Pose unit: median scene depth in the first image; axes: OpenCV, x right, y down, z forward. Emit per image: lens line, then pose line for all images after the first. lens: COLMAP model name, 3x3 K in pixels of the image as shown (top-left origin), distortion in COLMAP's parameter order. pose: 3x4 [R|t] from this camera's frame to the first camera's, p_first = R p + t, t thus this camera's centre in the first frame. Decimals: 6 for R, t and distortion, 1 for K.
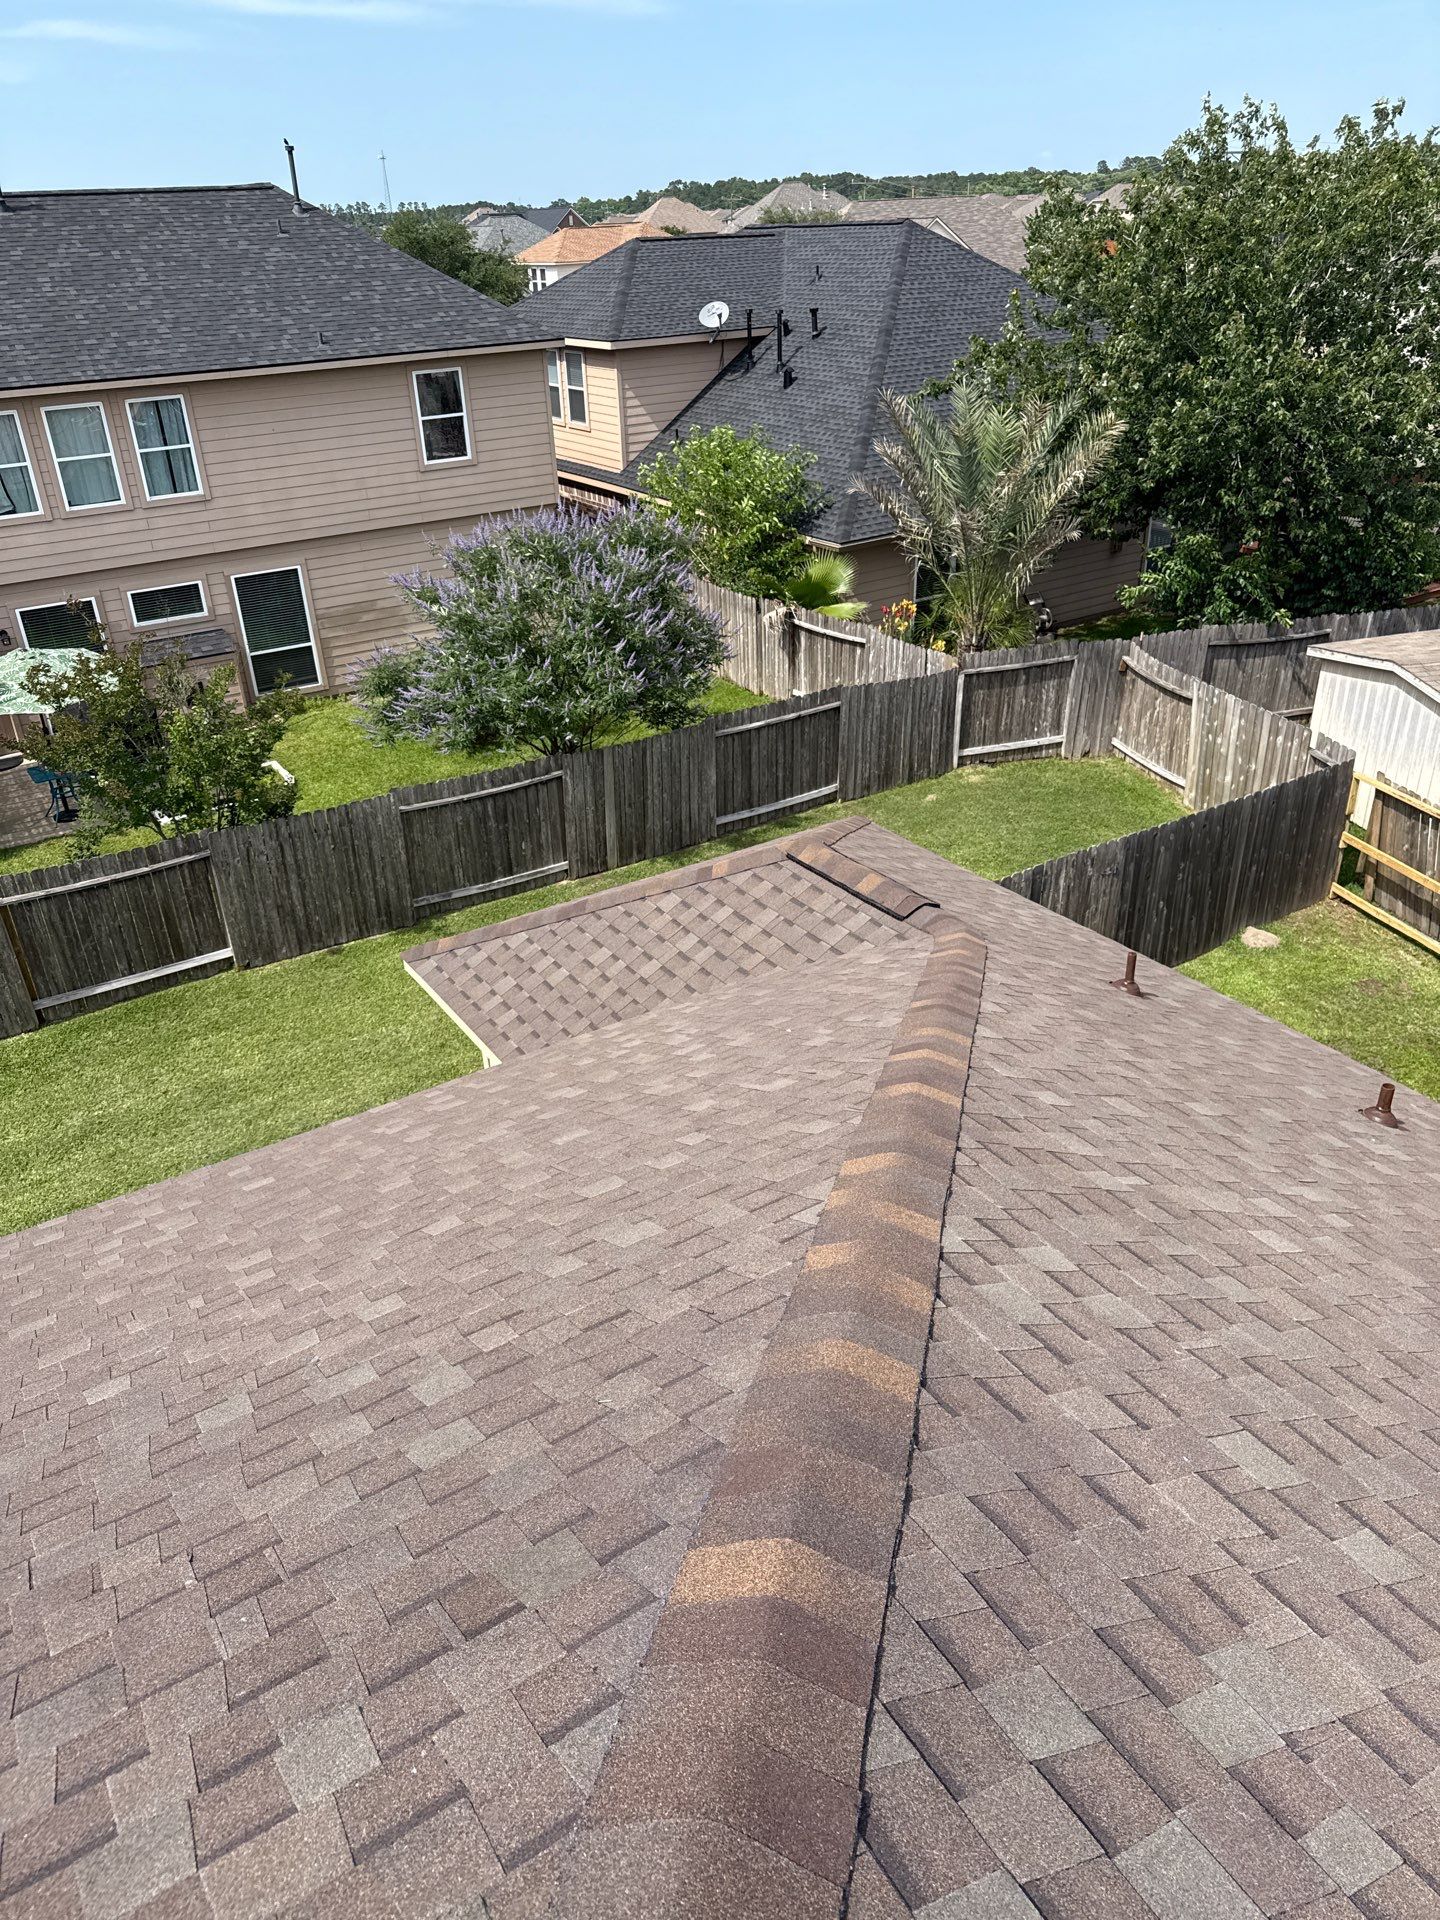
lens RADIAL K [[1341.6, 0, 713.9], [0, 1341.6, 969.7], [0, 0, 1]] dist [-0.015028, -0.006024]
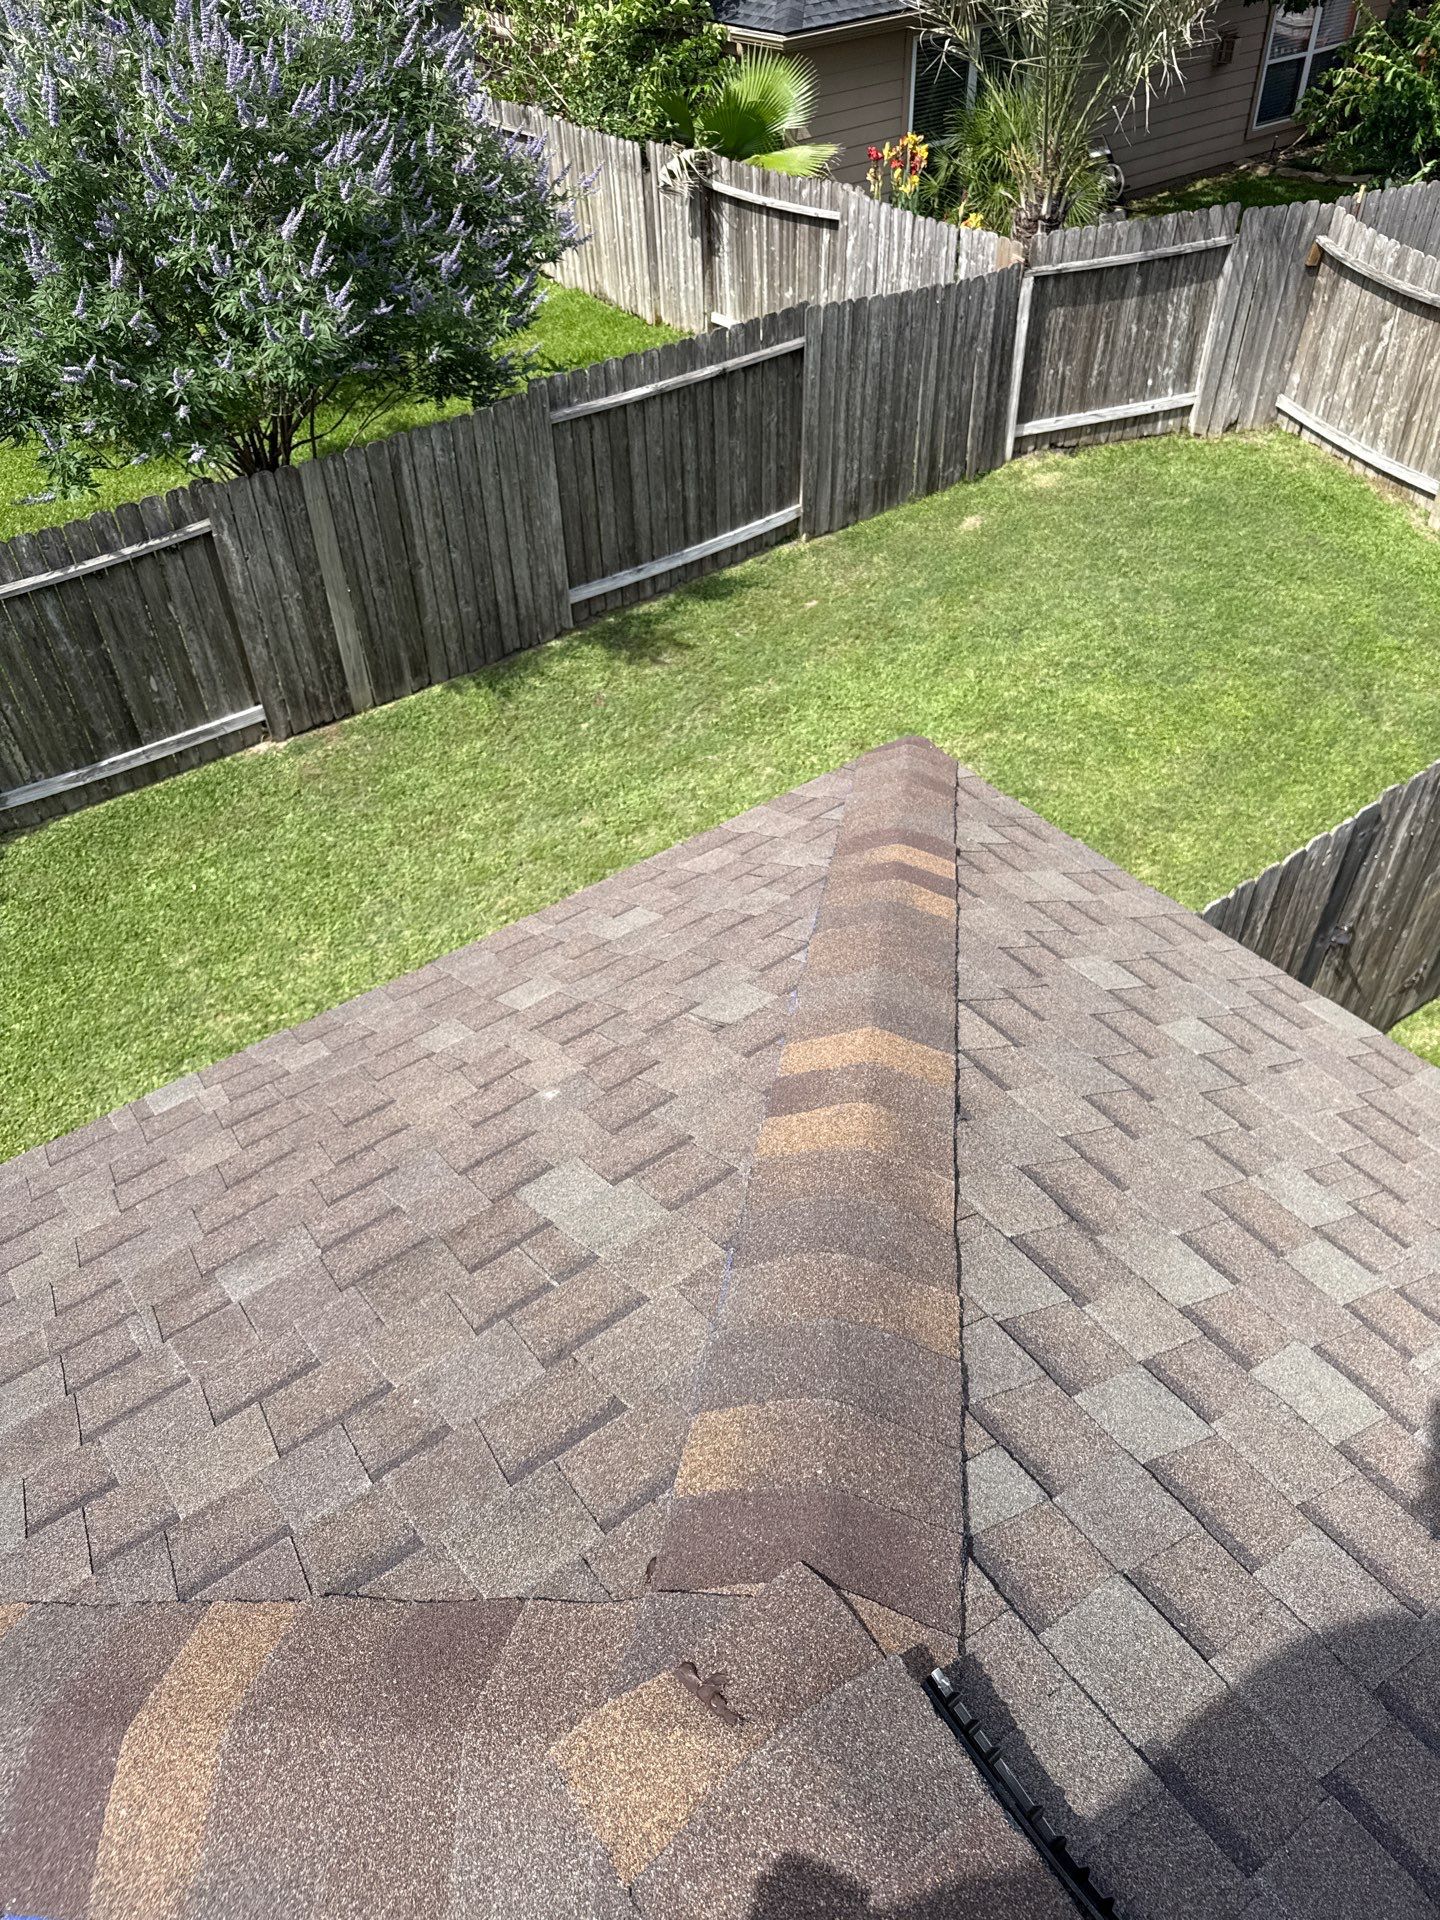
lens RADIAL K [[1341.6, 0, 726.2], [0, 1341.6, 952.0], [0, 0, 1]] dist [-0.015028, -0.006024]
pose [[0.997715, -0.046696, 0.048825, 0.028213], [0.033700, 0.970339, 0.239387, -0.092135], [-0.058556, -0.237194, 0.969696, 0.434527]]
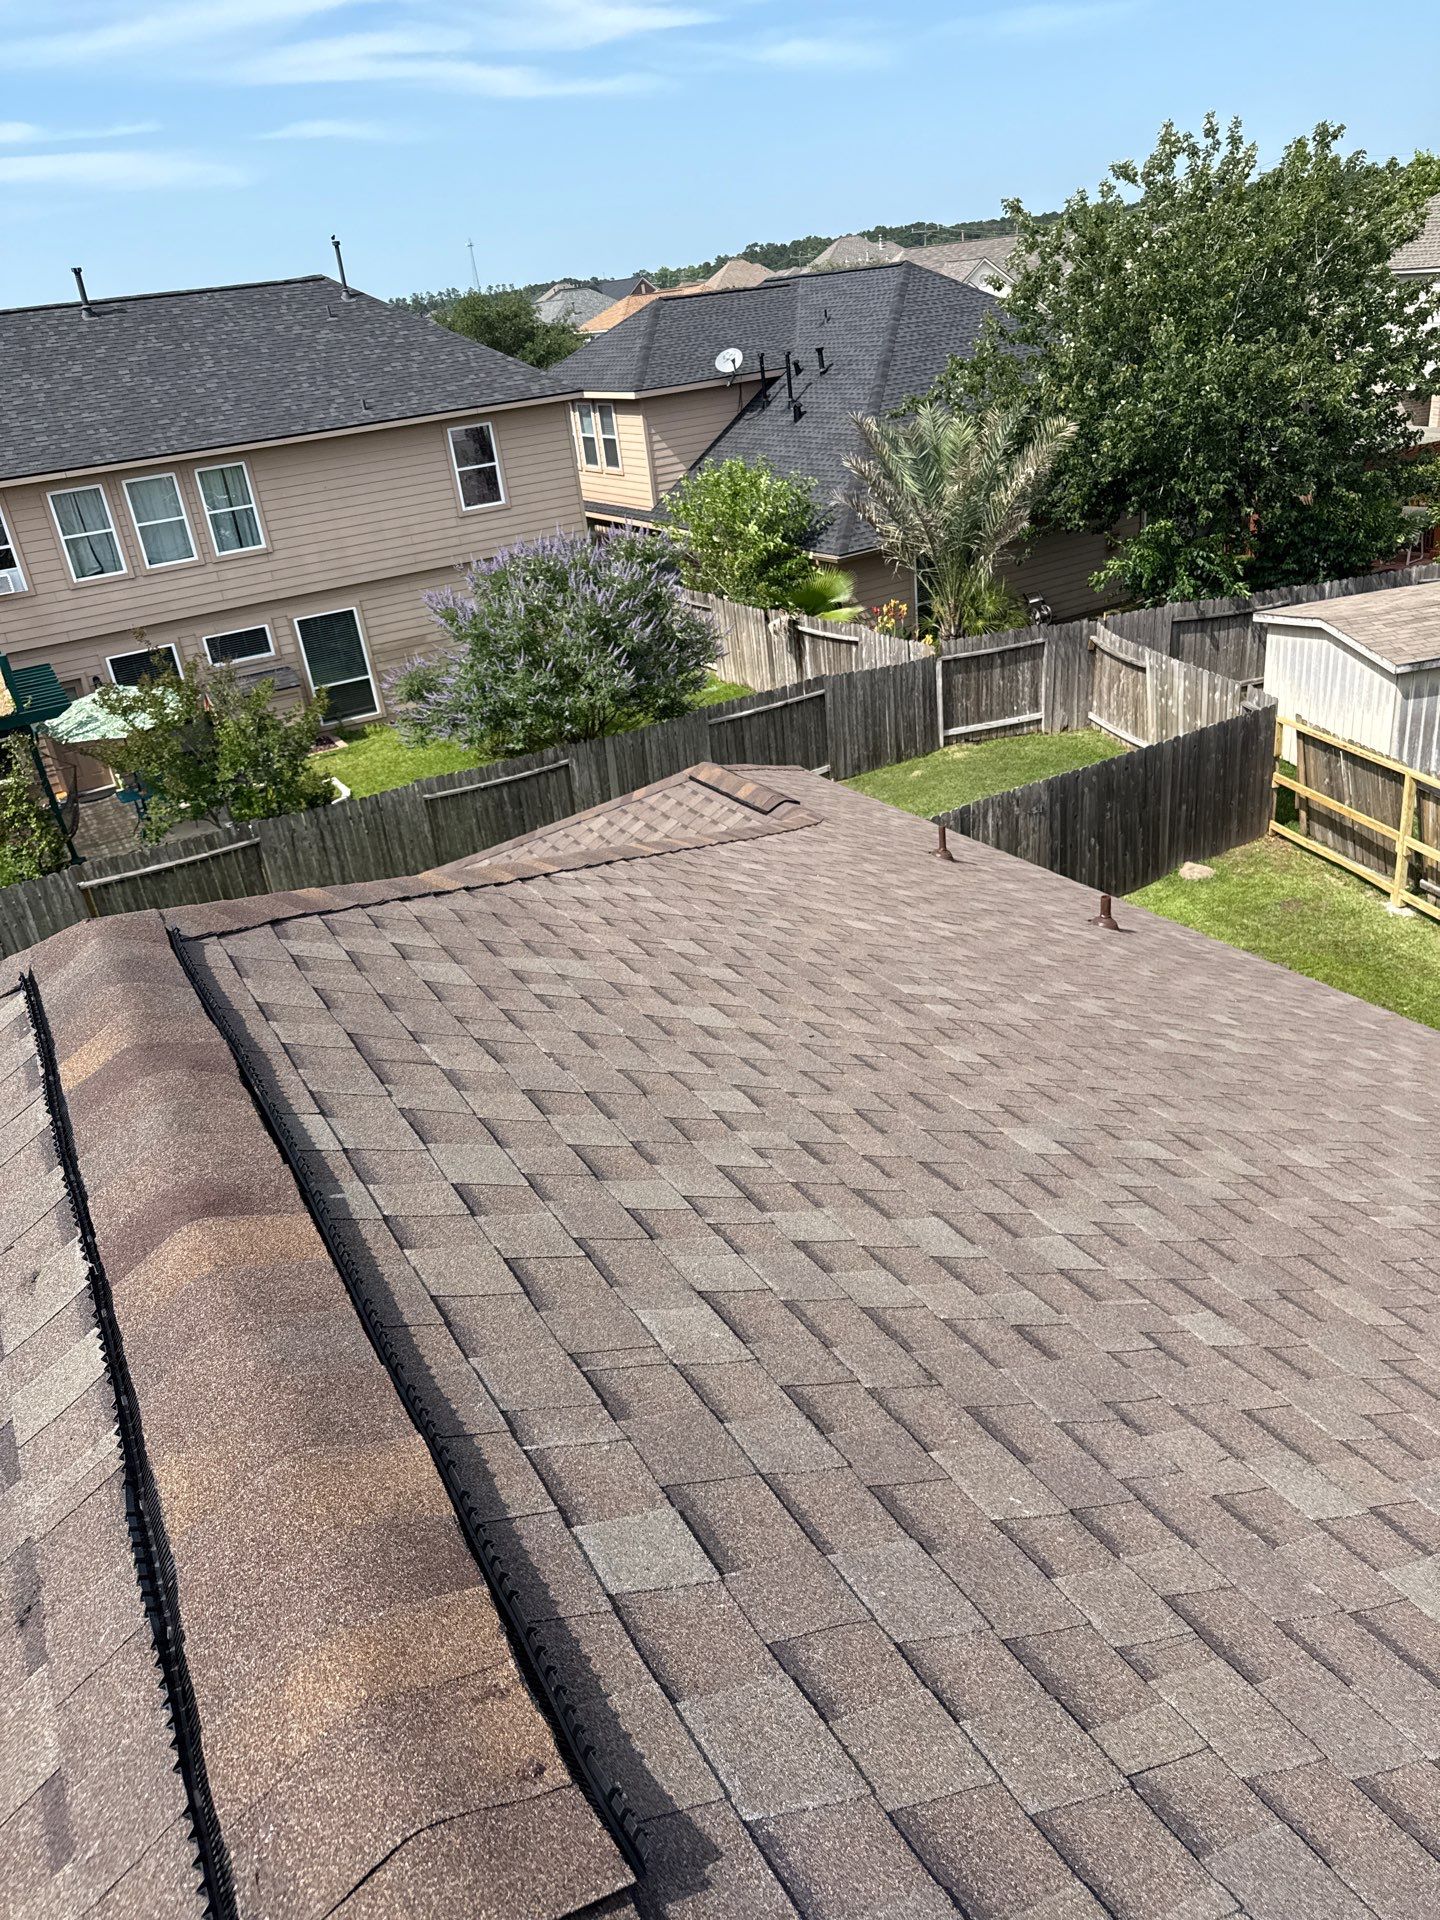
lens RADIAL K [[1341.6, 0, 737.5], [0, 1341.6, 953.6], [0, 0, 1]] dist [-0.015028, -0.006024]
pose [[0.996742, -0.046873, -0.065643, 0.080811], [0.043842, 0.997938, -0.046878, 0.062771], [0.067704, 0.043847, 0.996741, -0.093302]]
